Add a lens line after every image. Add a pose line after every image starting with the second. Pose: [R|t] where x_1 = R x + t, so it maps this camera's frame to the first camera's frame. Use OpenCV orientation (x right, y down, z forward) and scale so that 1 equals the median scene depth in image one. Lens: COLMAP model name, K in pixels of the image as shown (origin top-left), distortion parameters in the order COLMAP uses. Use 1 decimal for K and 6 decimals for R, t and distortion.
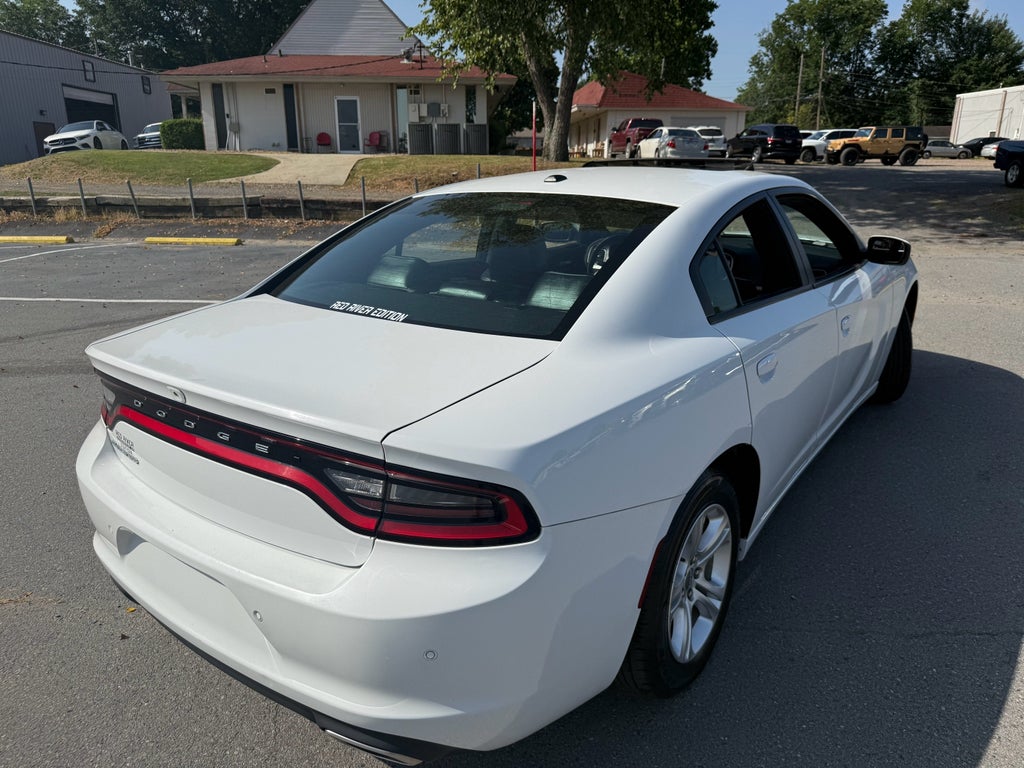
lens RADIAL K [[732.5, 0, 512.0], [0, 732.5, 384.0], [0, 0, 1]] dist [-0.005212, -0.004104]
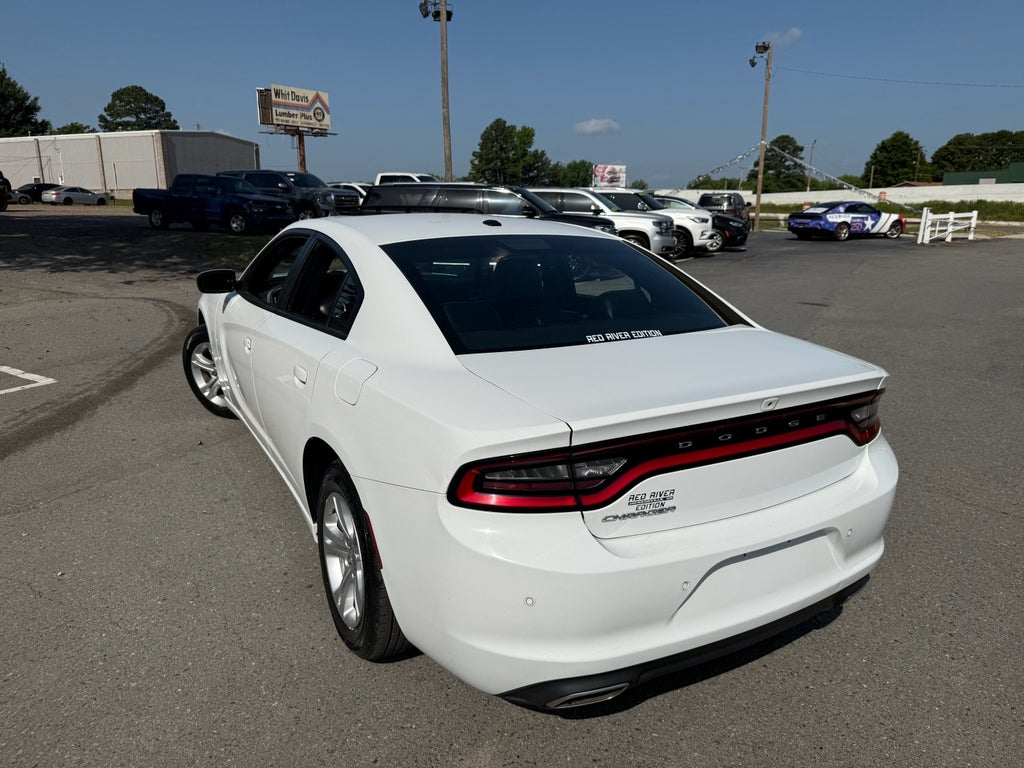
lens RADIAL K [[723.7, 0, 512.0], [0, 723.7, 384.0], [0, 0, 1]] dist [0.075719, -0.112698]
pose [[0.401825, -0.210234, 0.891257, -0.743020], [0.261777, 0.959044, 0.108201, -0.111685], [-0.877502, 0.189833, 0.440403, 0.373732]]
